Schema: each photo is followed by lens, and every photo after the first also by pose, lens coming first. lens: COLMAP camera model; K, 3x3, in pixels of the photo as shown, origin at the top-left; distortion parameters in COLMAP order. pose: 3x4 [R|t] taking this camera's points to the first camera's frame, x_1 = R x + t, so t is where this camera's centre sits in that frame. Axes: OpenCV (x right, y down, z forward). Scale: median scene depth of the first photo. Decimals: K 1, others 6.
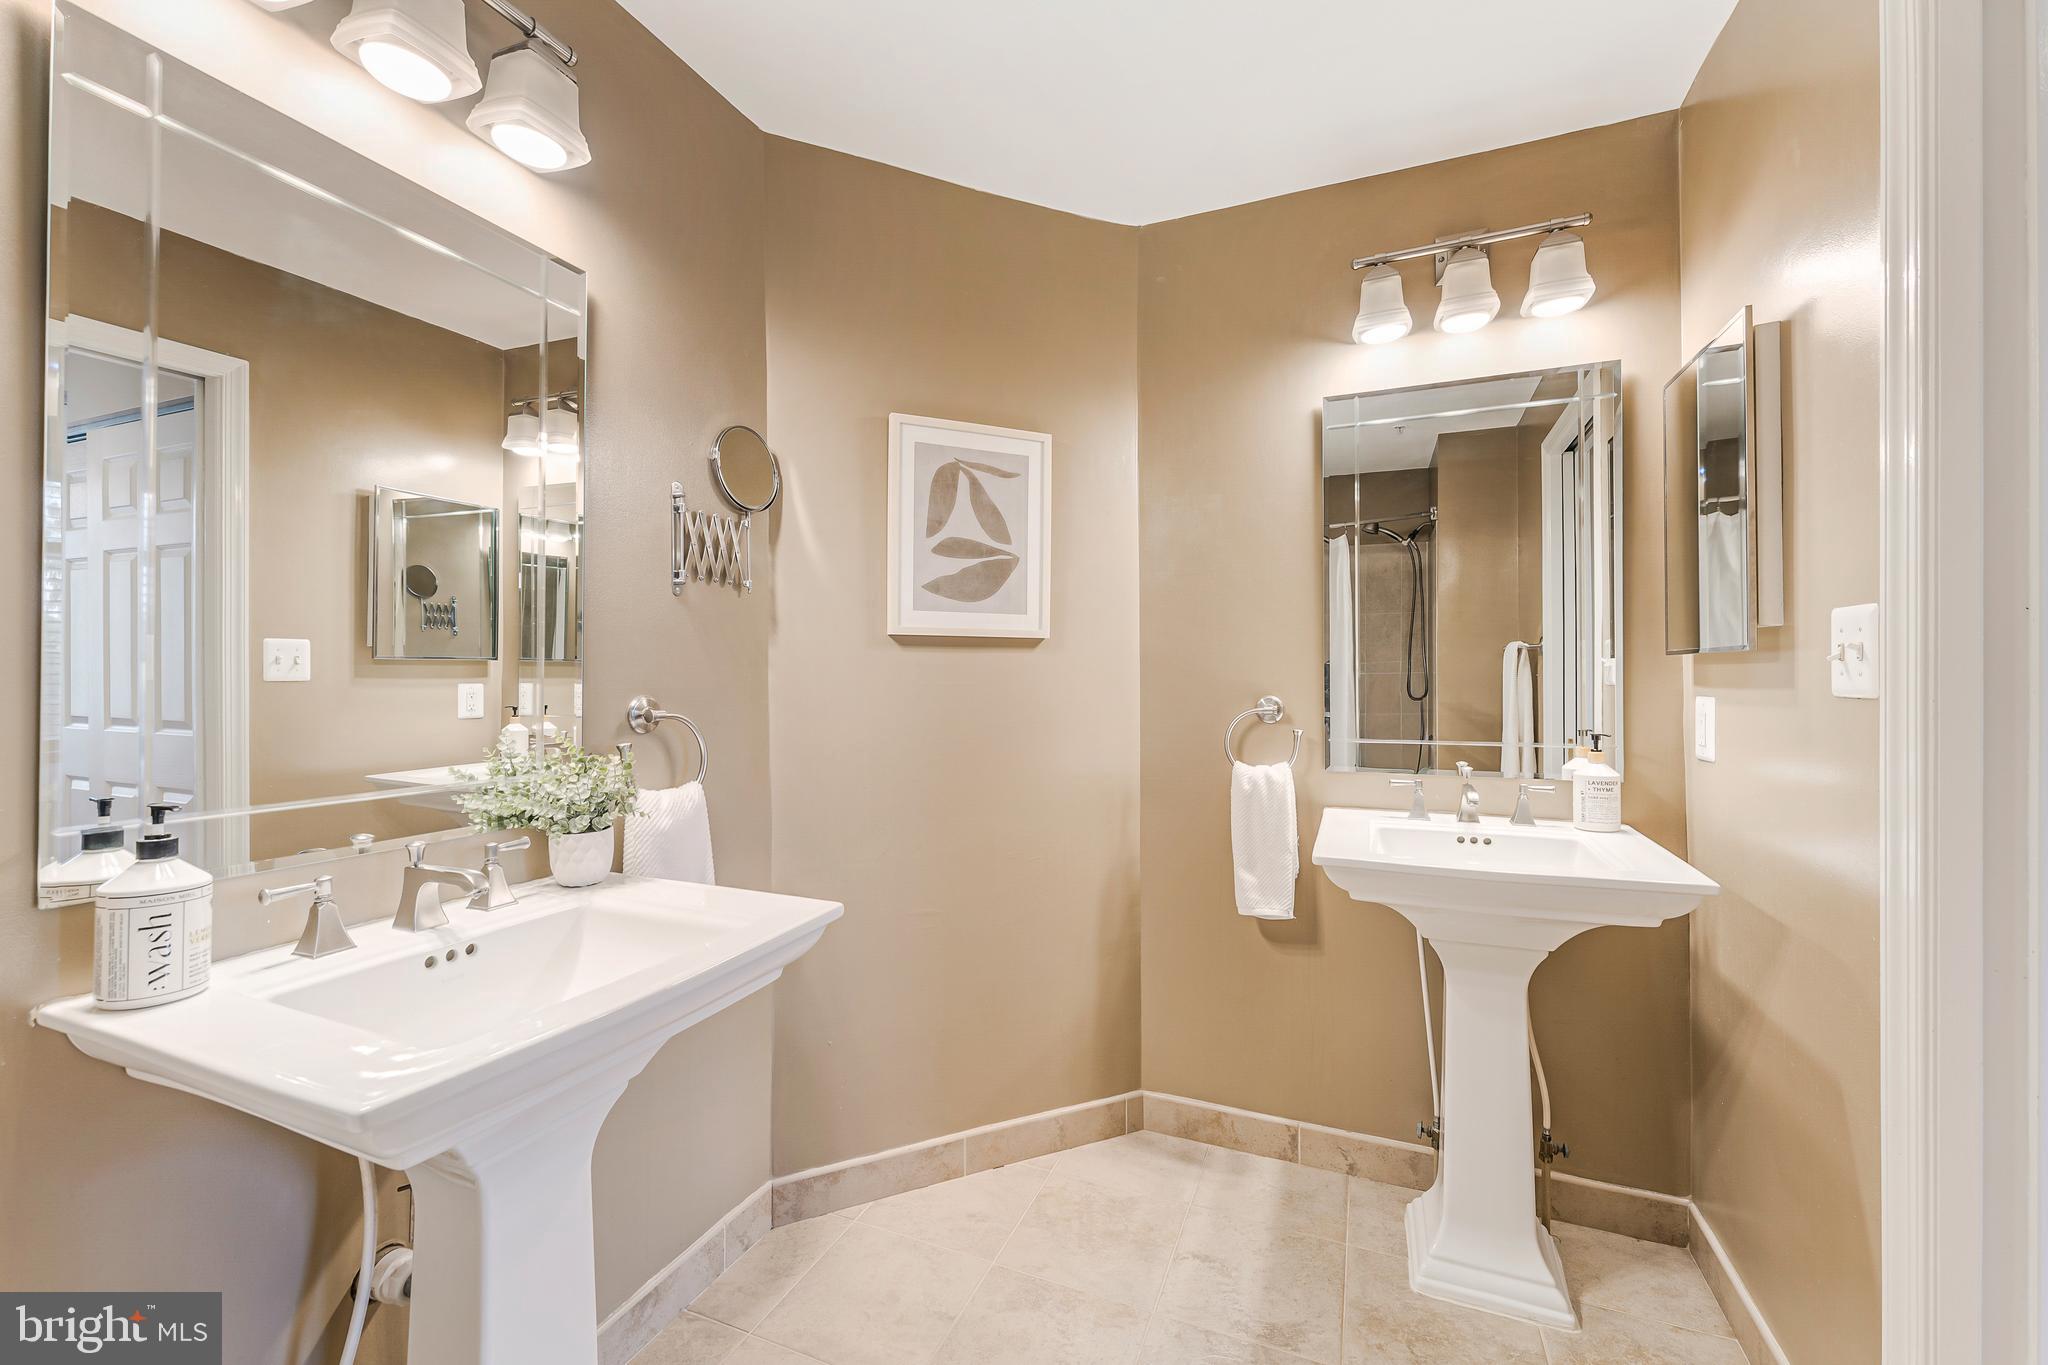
lens RADIAL K [[829.2, 0, 1029.7], [0, 829.2, 670.3], [0, 0, 1]] dist [0.000384, -0.000061]
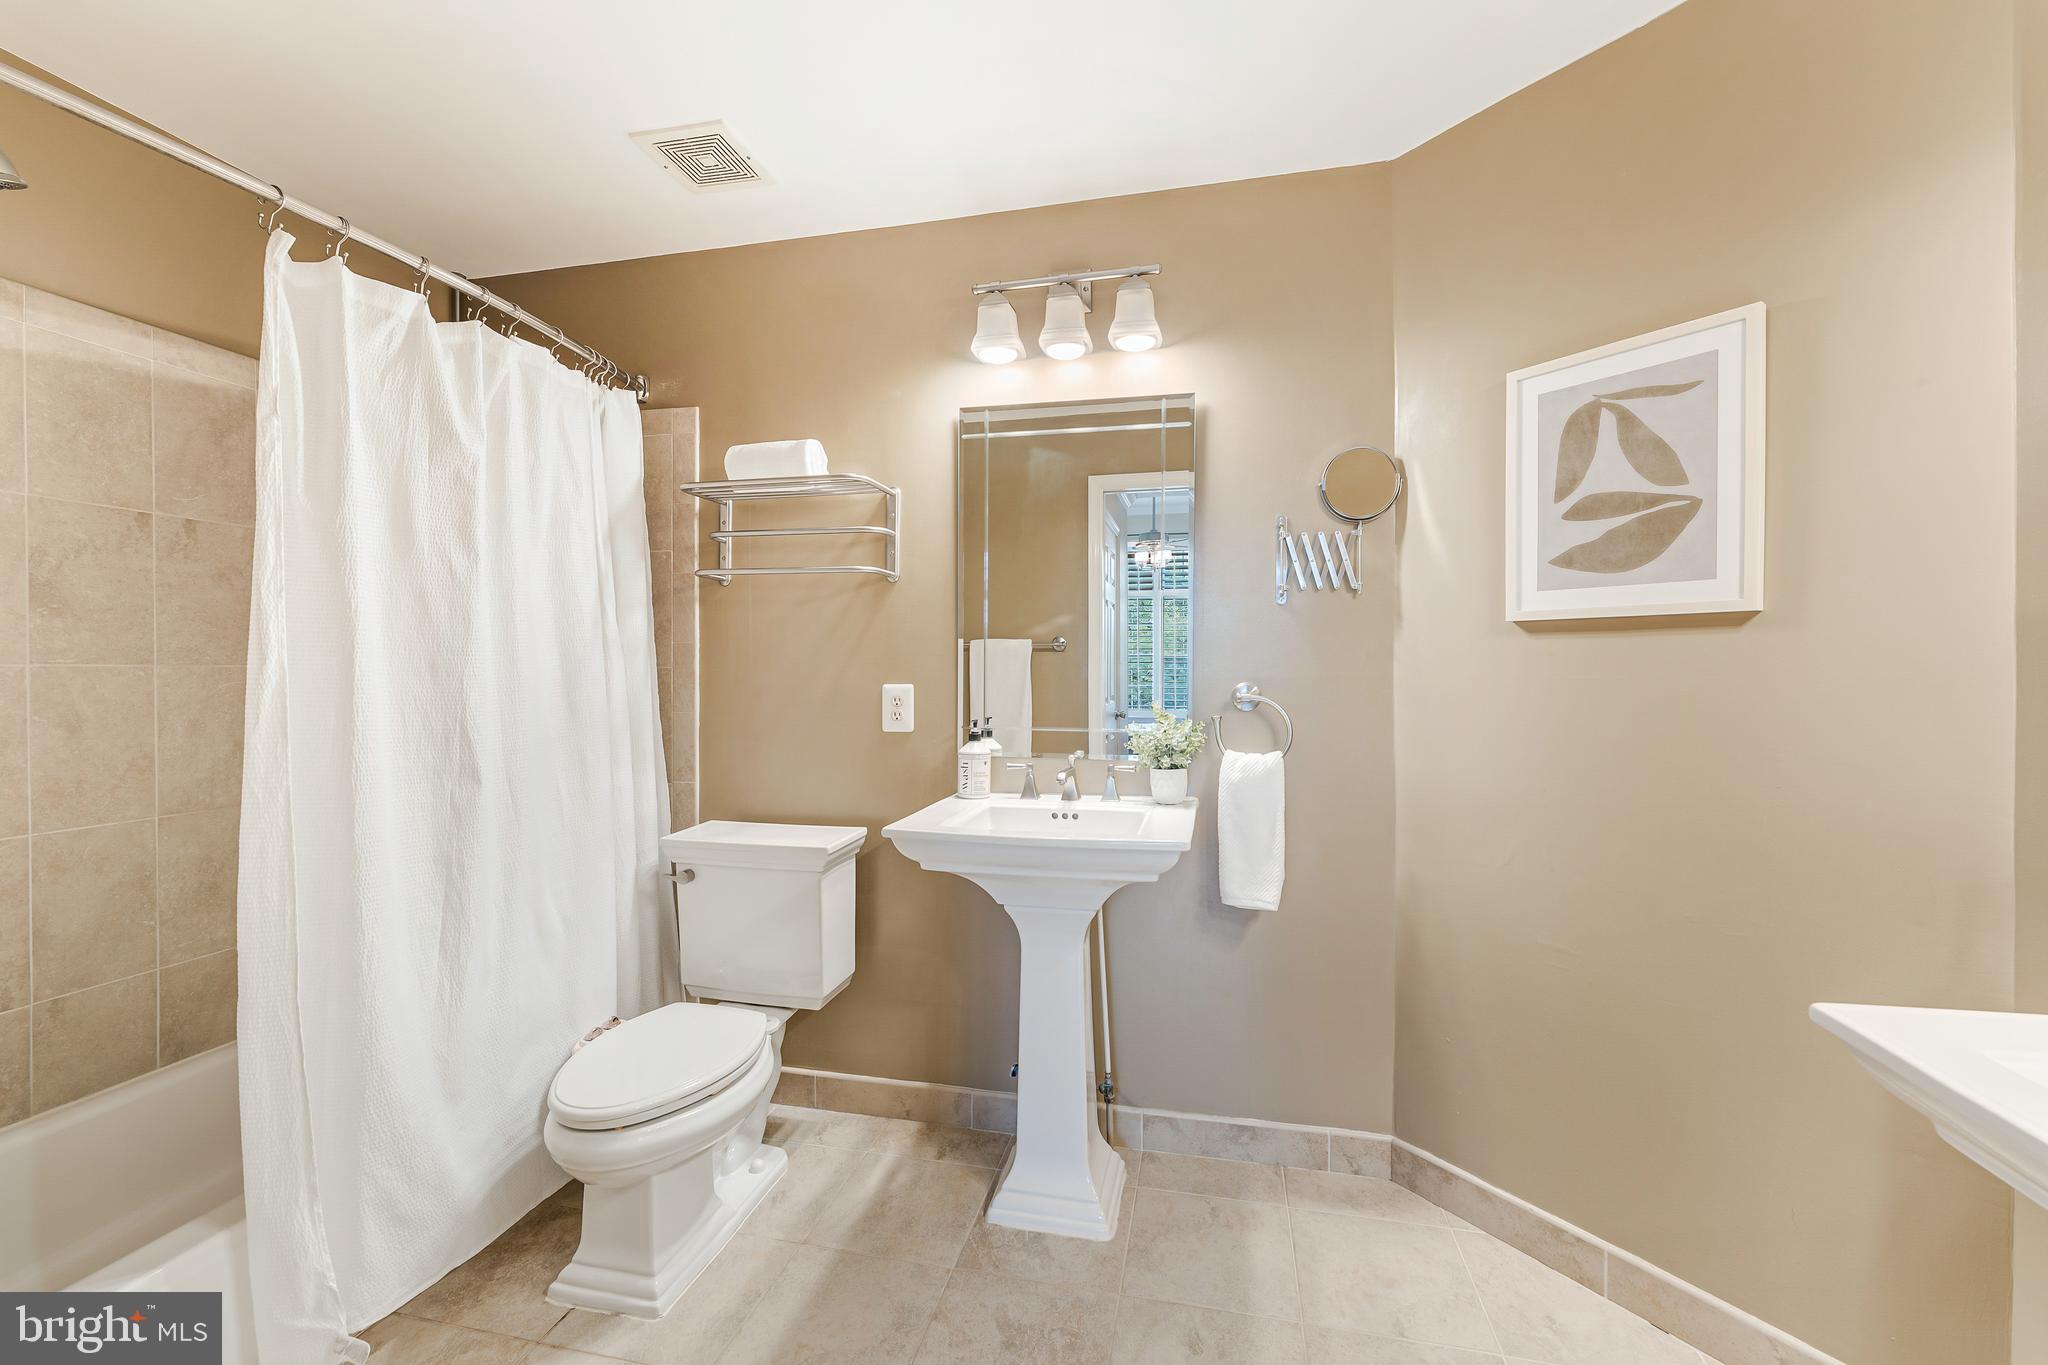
lens RADIAL K [[829.2, 0, 1027.6], [0, 829.2, 675.3], [0, 0, 1]] dist [0.000384, -0.000061]
pose [[0.162967, 0.005374, -0.986617, 0.619239], [0.003011, 0.999978, 0.005944, 0.008198], [0.986627, -0.003939, 0.162948, 0.332317]]
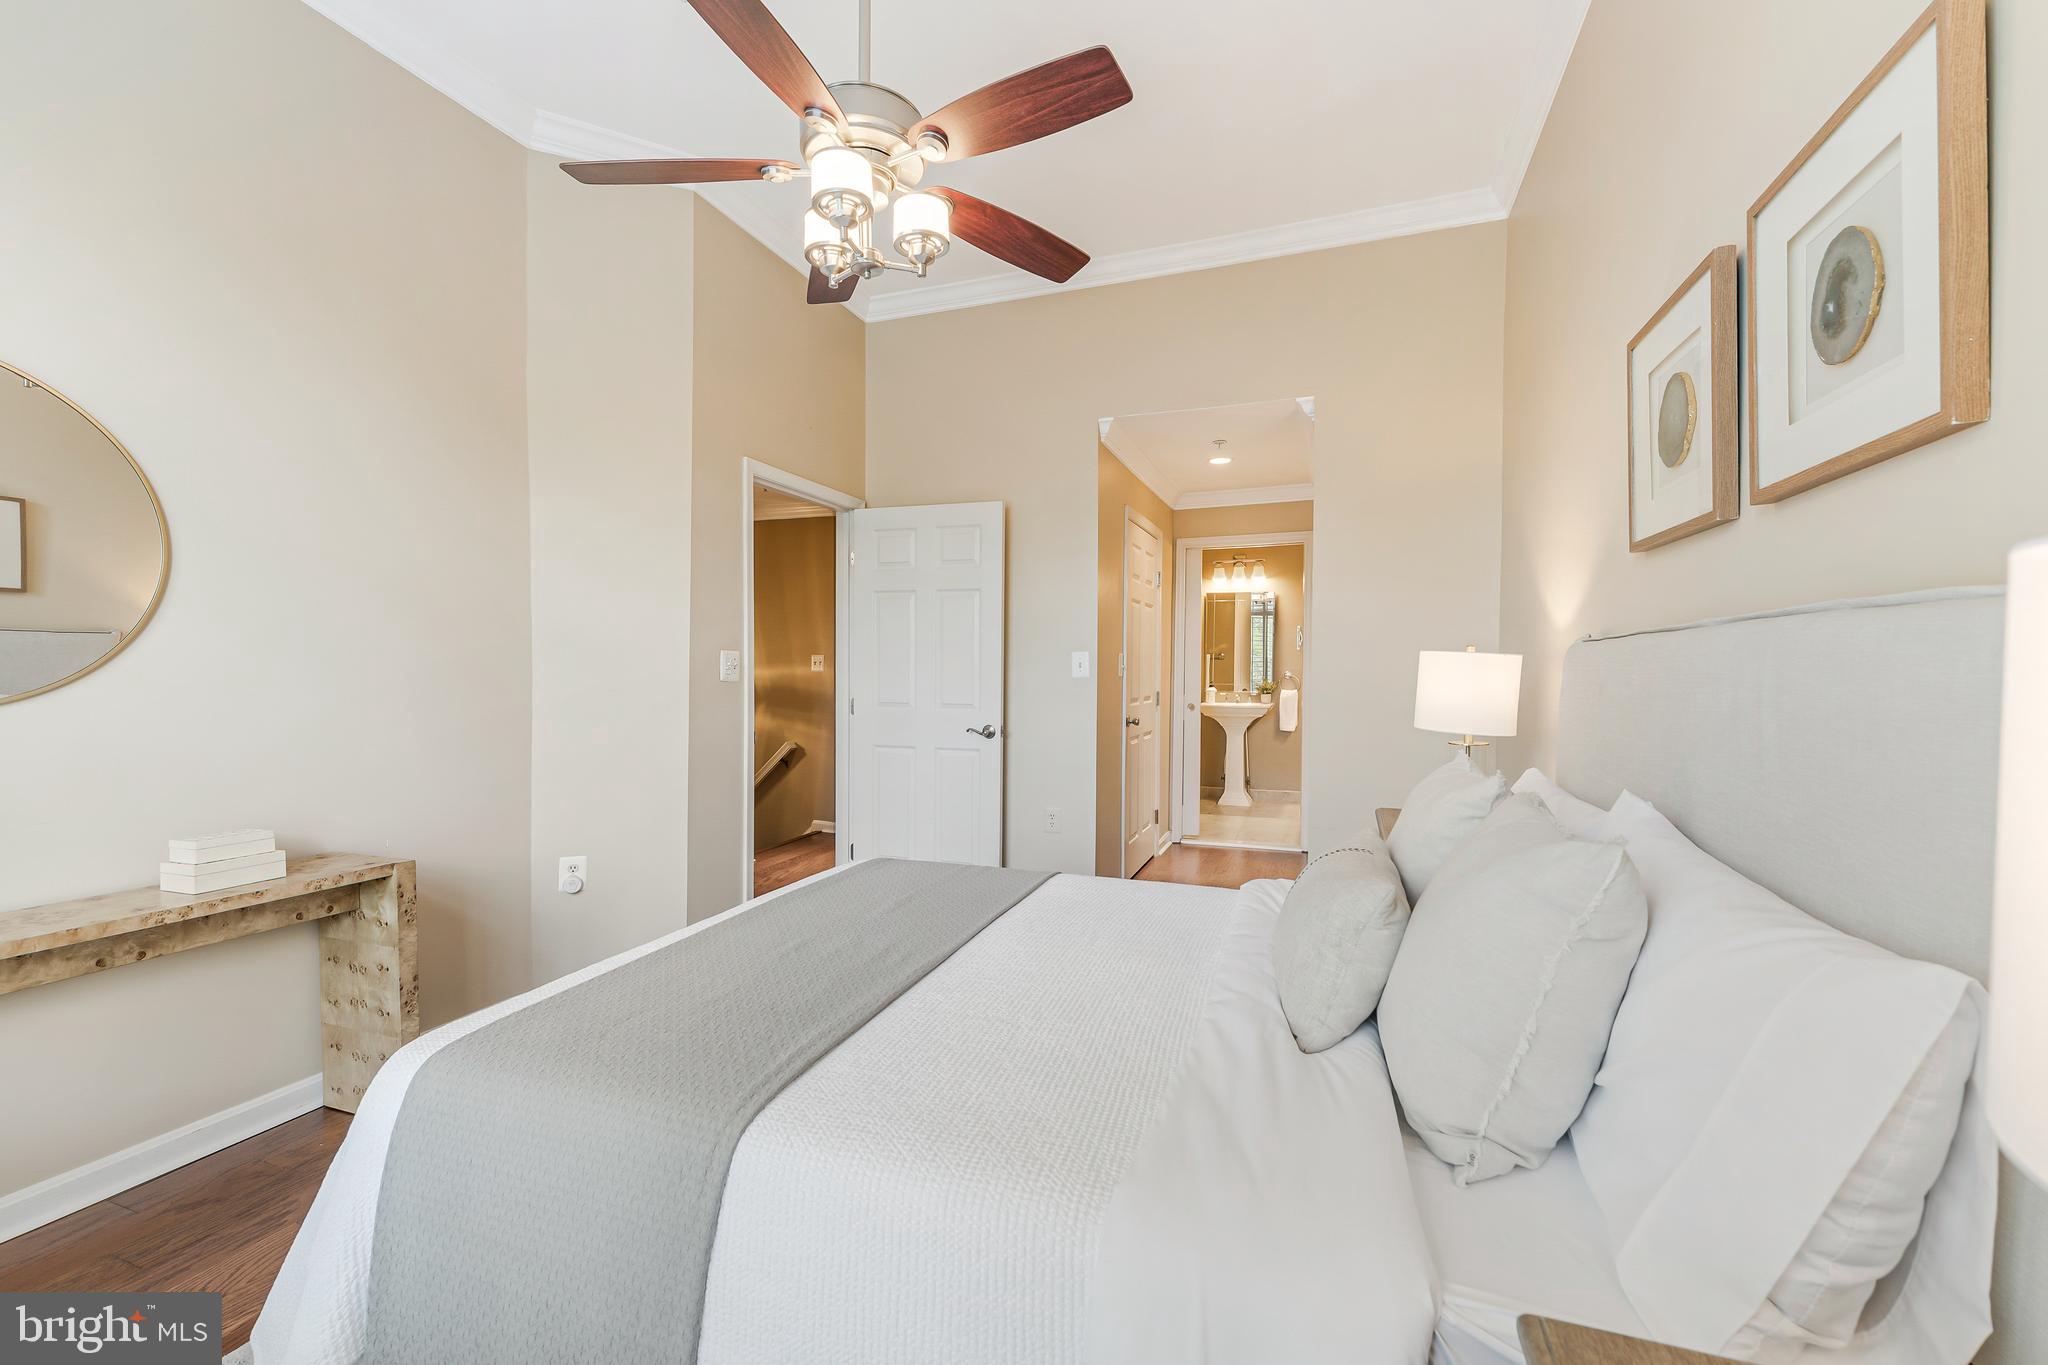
lens RADIAL K [[829.2, 0, 1021.7], [0, 829.2, 673.3], [0, 0, 1]] dist [0.000384, -0.000061]
pose [[0.027706, 0.008770, -0.999578, 3.436316], [-0.009519, 0.999918, 0.008510, 0.012647], [0.999571, 0.009279, 0.027787, -0.565243]]
